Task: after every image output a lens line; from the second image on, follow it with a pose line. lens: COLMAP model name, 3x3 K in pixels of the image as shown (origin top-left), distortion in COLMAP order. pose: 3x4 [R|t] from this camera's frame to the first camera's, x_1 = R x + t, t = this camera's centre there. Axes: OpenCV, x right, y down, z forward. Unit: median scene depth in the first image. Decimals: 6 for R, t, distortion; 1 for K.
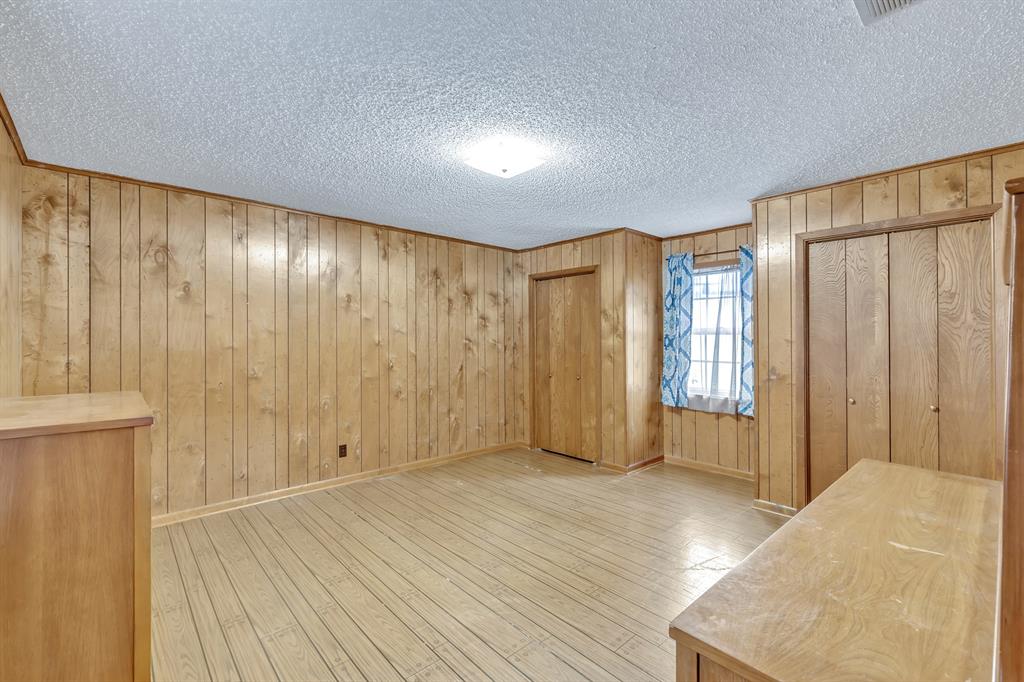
lens RADIAL K [[436.4, 0, 513.1], [0, 436.4, 328.5], [0, 0, 1]] dist [0.000303, 0.000173]
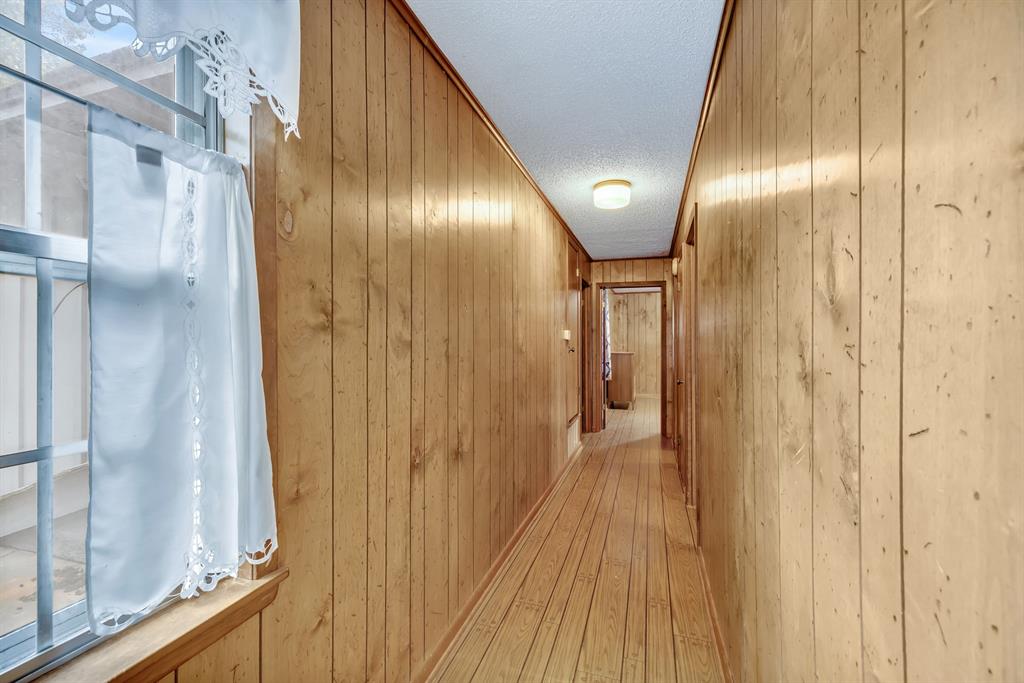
lens RADIAL K [[436.4, 0, 513.1], [0, 436.4, 329.0], [0, 0, 1]] dist [0.000303, 0.000173]
pose [[0.503917, -0.003614, -0.863745, 1.637811], [0.004420, 0.999989, -0.001606, -0.064800], [0.863741, -0.003009, 0.503927, -1.601648]]
